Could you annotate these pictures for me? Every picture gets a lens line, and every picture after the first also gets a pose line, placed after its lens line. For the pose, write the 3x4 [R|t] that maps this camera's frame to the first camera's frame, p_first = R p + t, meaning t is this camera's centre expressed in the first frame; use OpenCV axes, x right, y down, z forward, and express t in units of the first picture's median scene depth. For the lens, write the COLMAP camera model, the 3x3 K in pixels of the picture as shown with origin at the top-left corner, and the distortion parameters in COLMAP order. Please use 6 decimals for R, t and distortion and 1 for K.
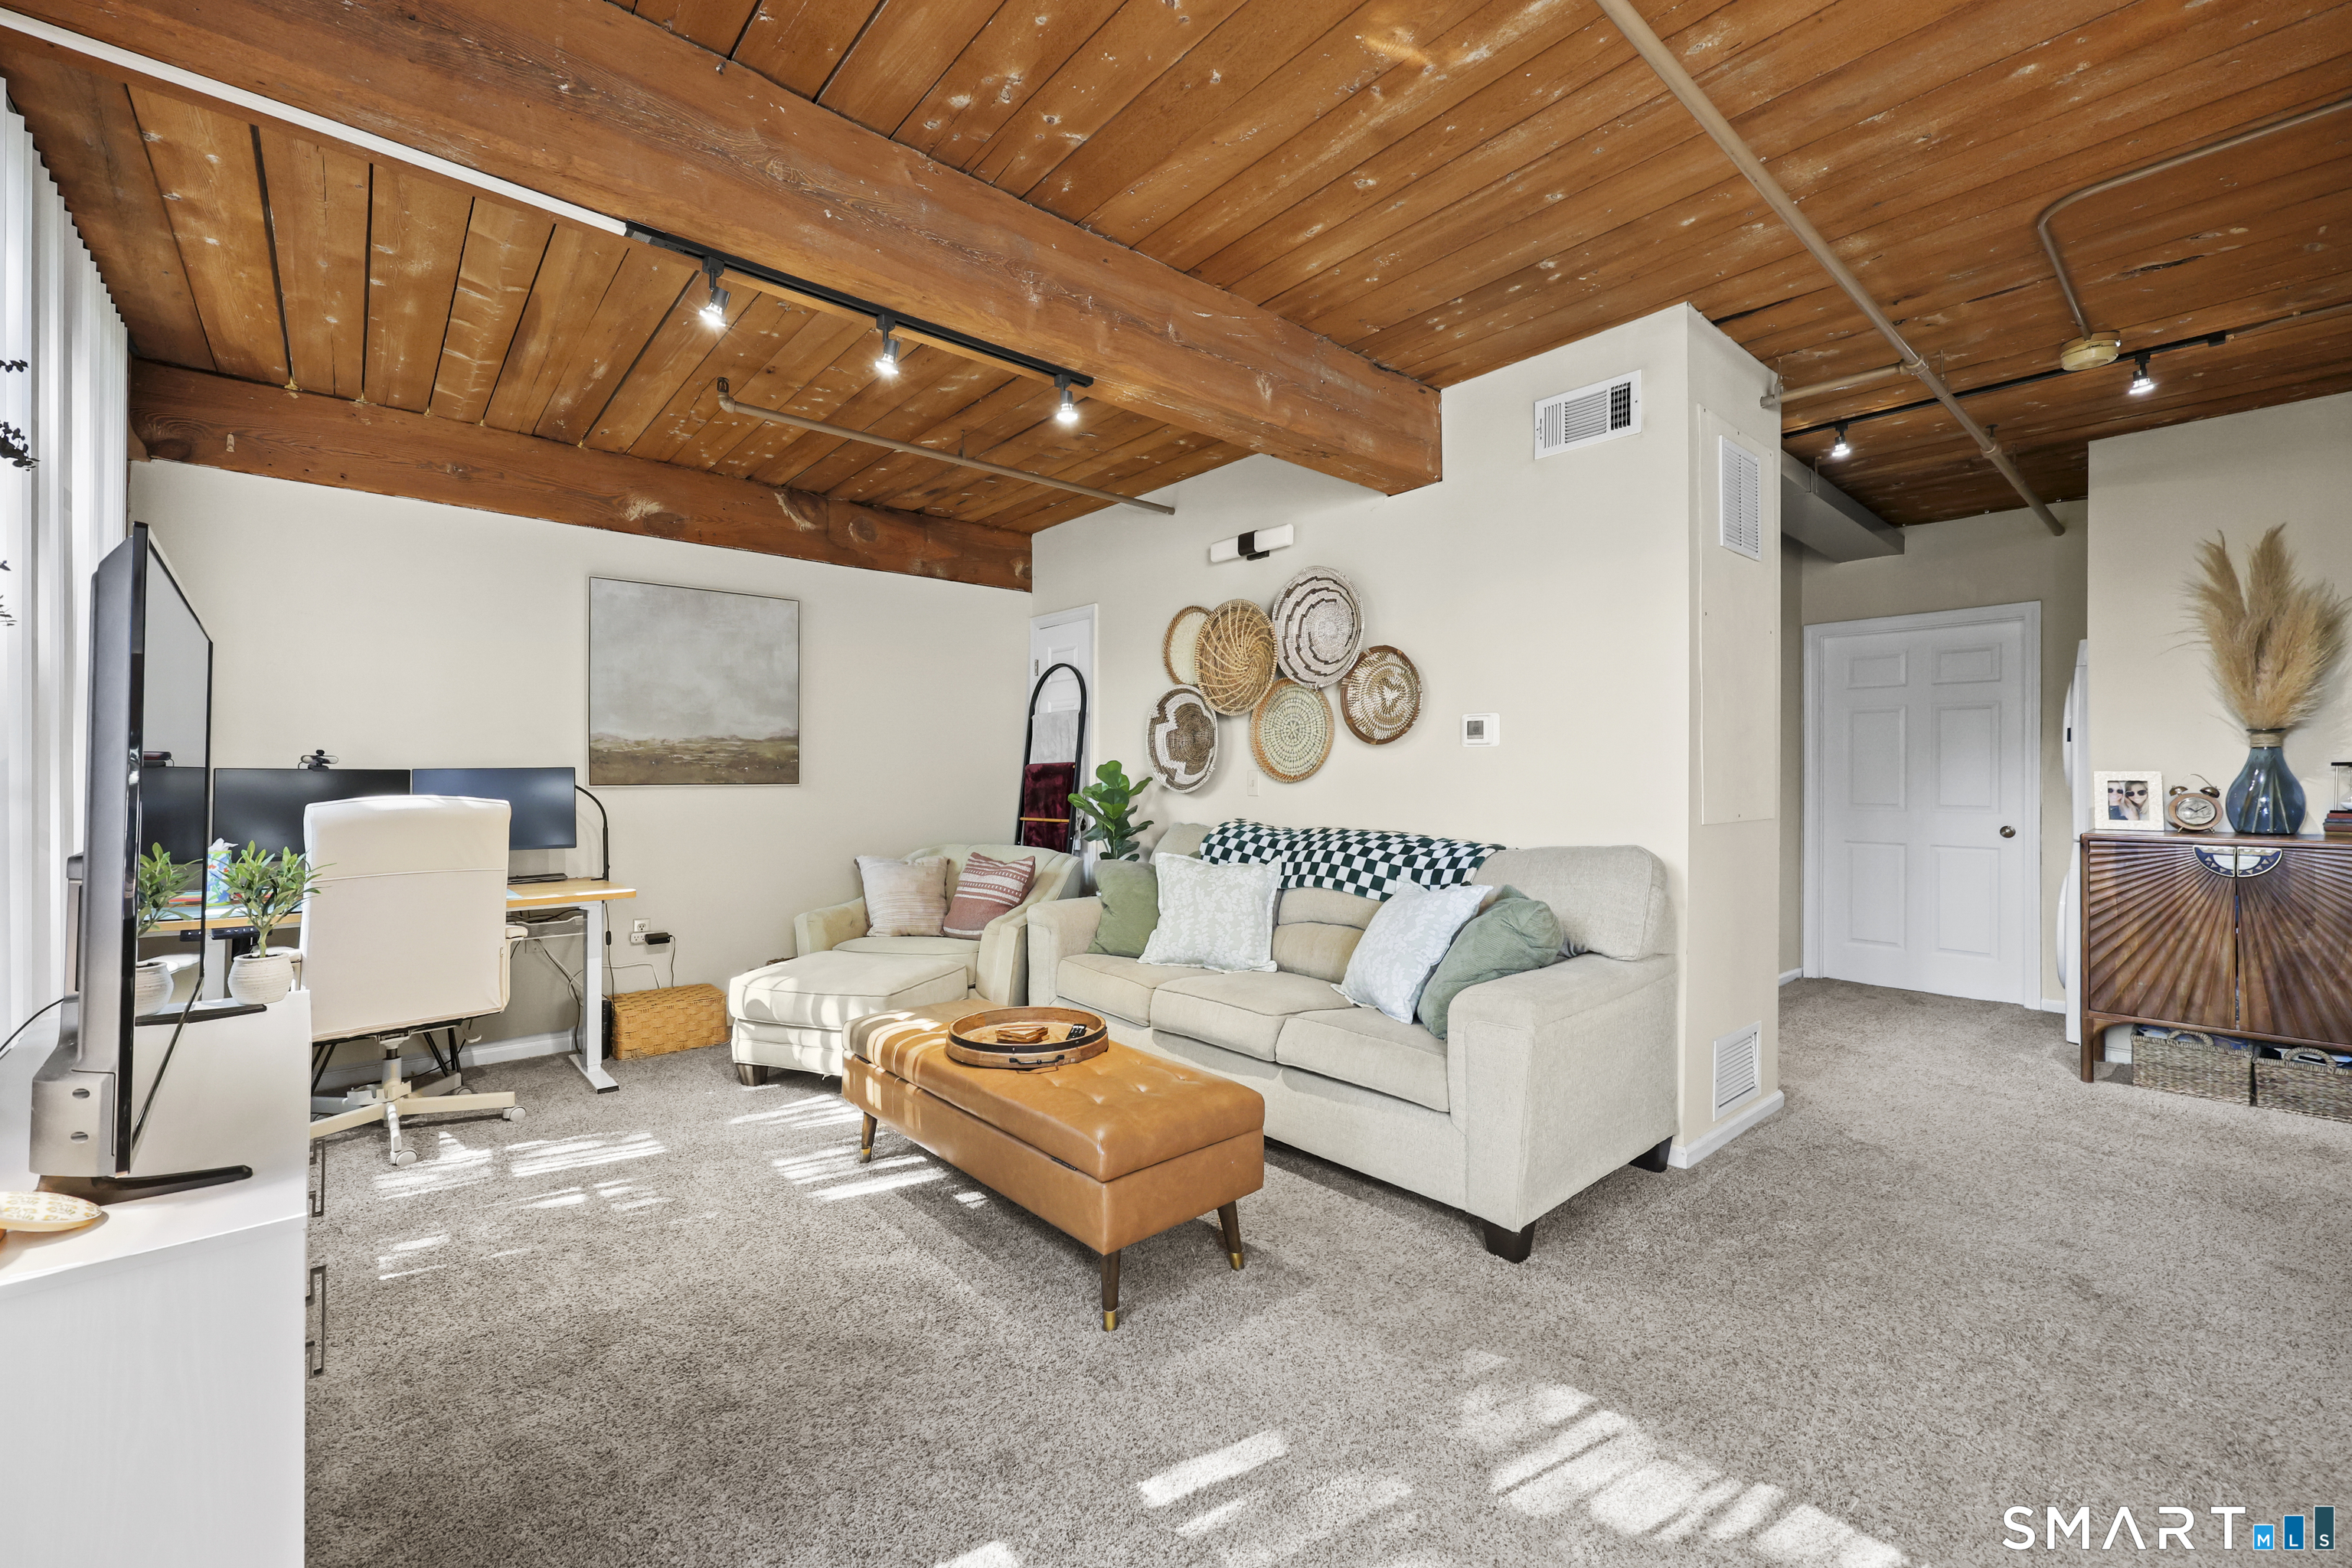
lens RADIAL K [[949.4, 0, 1182.0], [0, 949.4, 781.4], [0, 0, 1]] dist [0.002264, 0.000614]
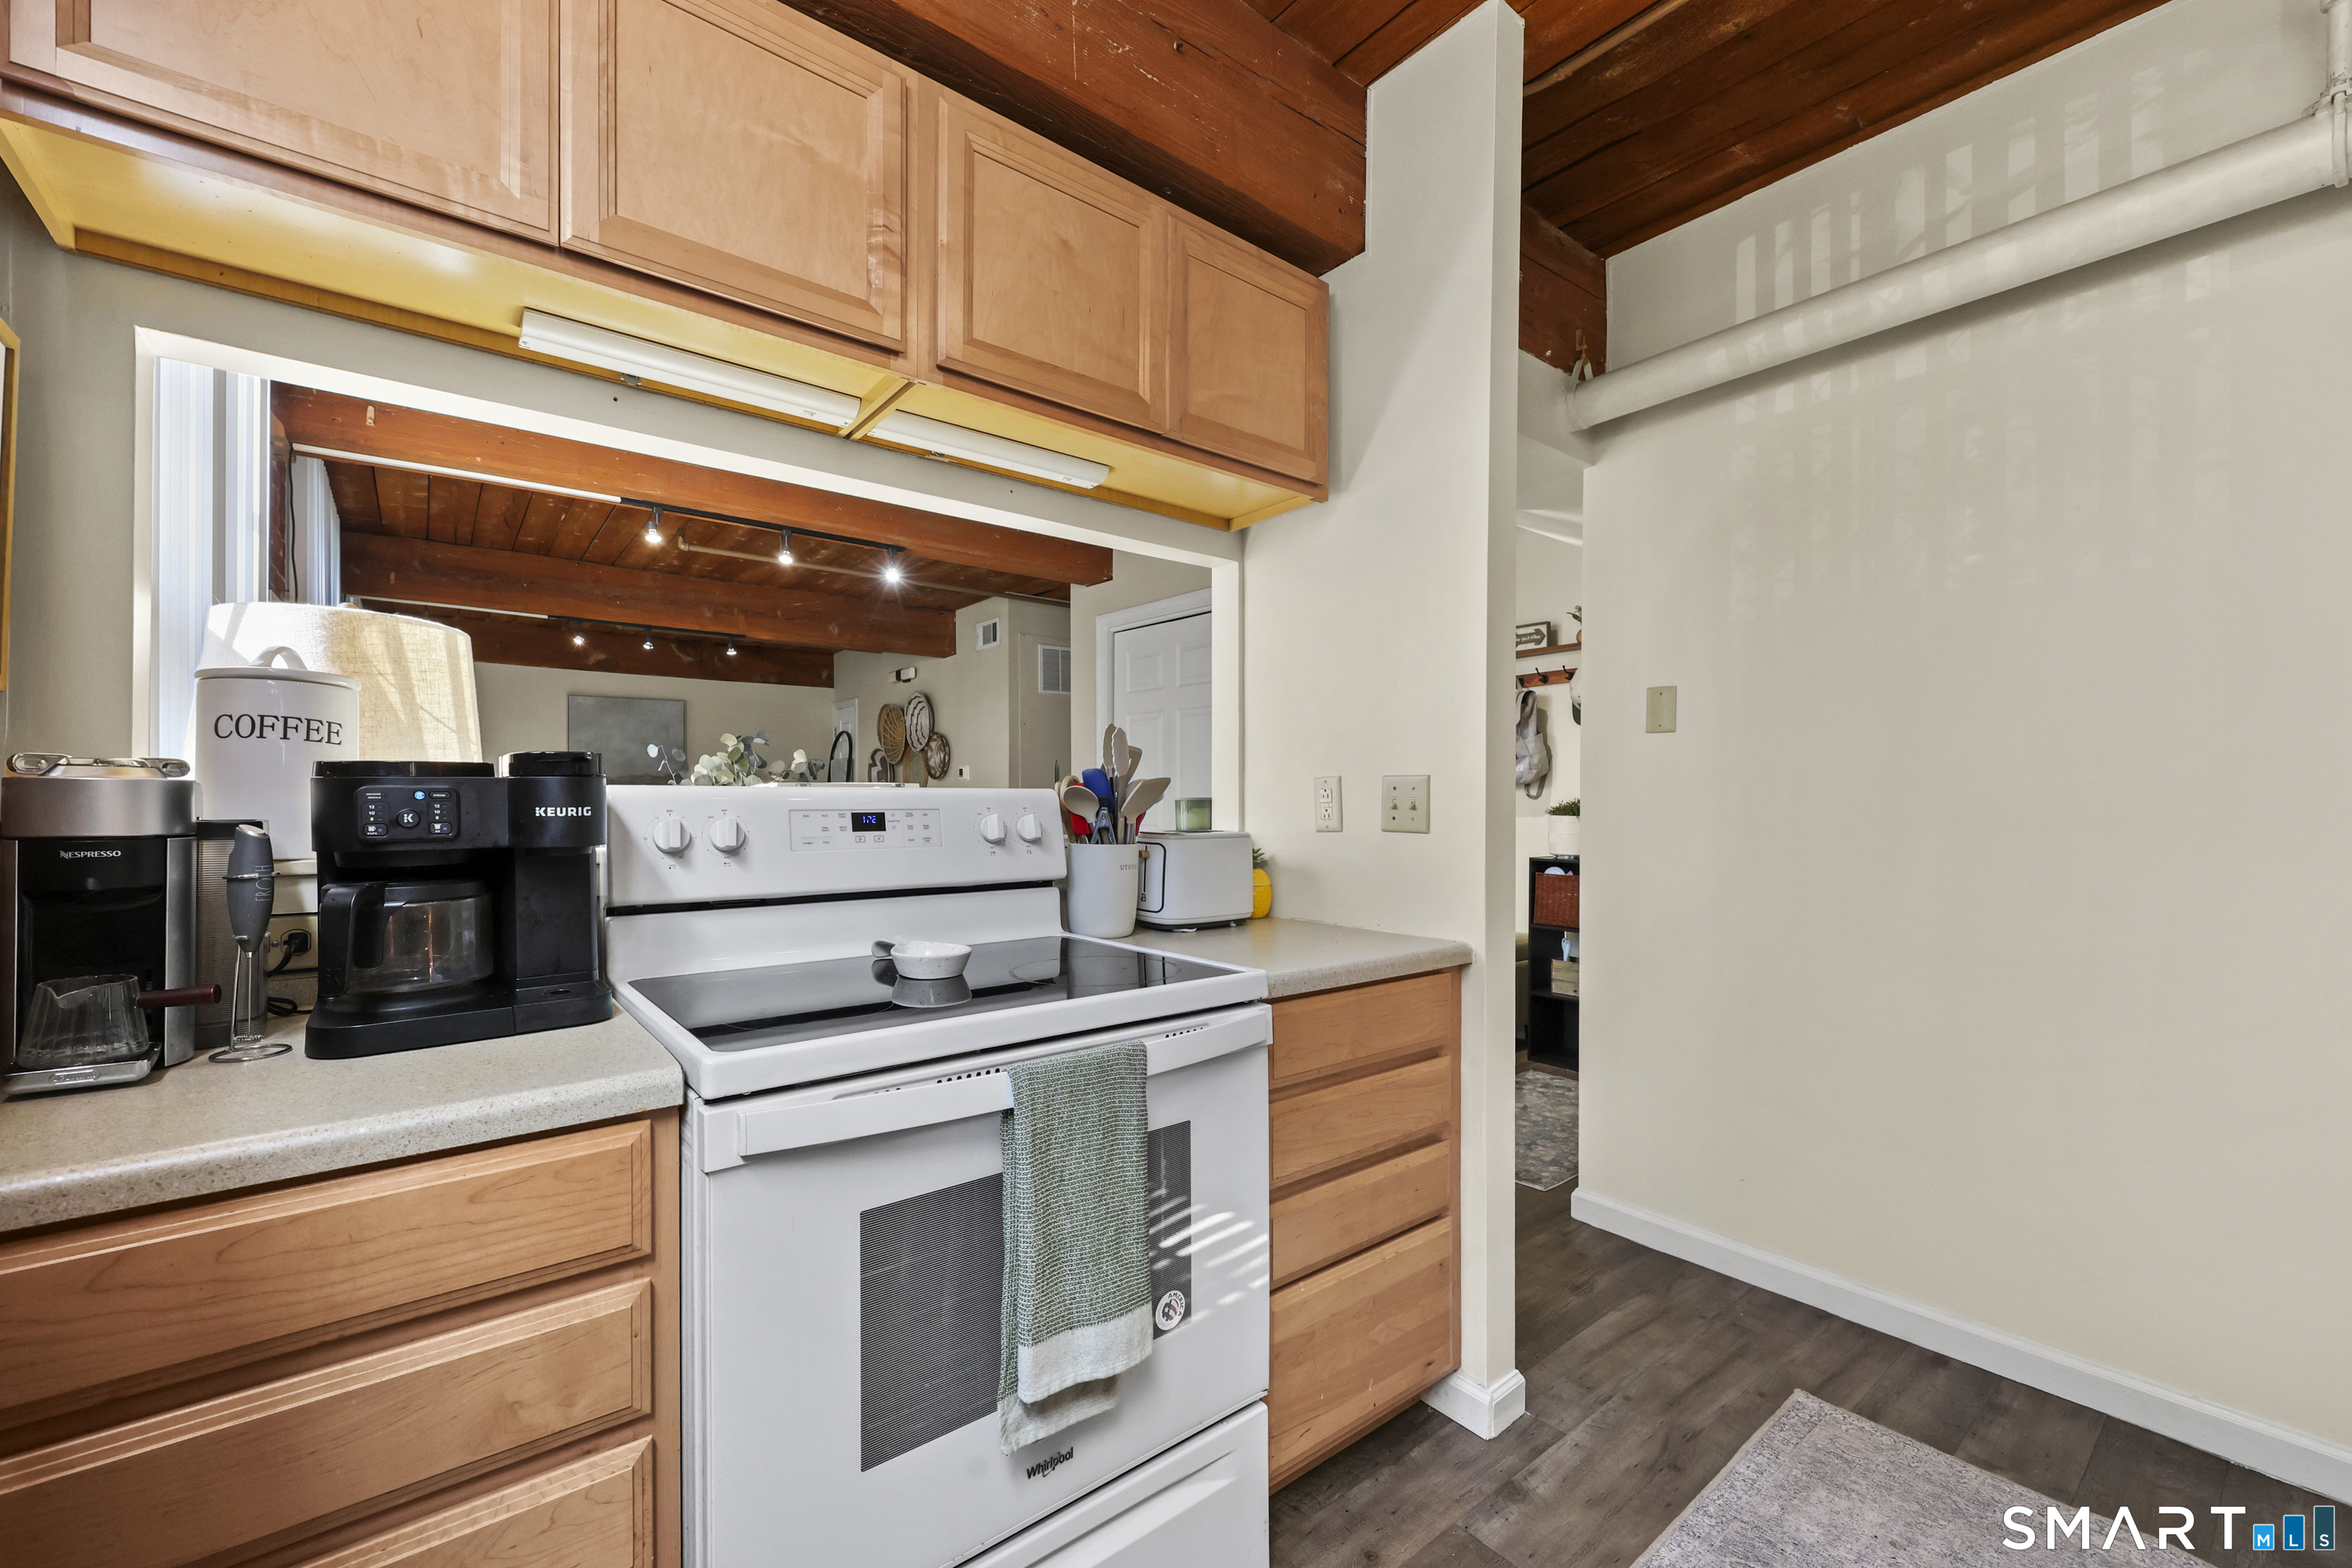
lens RADIAL K [[949.4, 0, 1169.6], [0, 949.4, 793.8], [0, 0, 1]] dist [0.002264, 0.000614]
pose [[0.996631, 0.006675, -0.081741, 0.854548], [-0.007177, 0.999957, -0.005852, -0.000061], [0.081698, 0.006419, 0.996636, -0.970928]]
